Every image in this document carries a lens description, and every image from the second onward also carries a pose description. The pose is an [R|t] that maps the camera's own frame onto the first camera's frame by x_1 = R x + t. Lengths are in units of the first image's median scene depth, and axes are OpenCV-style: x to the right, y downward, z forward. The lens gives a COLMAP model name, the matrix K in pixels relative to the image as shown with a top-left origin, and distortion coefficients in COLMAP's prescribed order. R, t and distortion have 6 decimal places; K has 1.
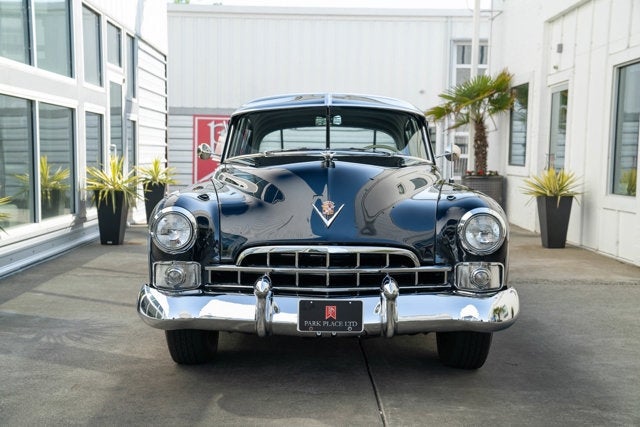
lens RADIAL K [[898.9, 0, 320.0], [0, 898.9, 213.5], [0, 0, 1]] dist [0.153578, 0.020191]
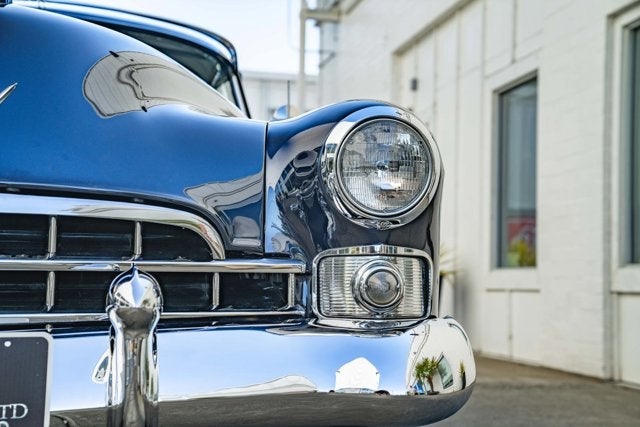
lens RADIAL K [[898.9, 0, 320.0], [0, 898.9, 213.5], [0, 0, 1]] dist [0.153578, 0.020191]
pose [[0.978367, 0.024457, 0.205426, 0.071377], [0.013147, 0.983630, -0.179720, 0.108835], [-0.206459, 0.178533, 0.962030, 0.620432]]
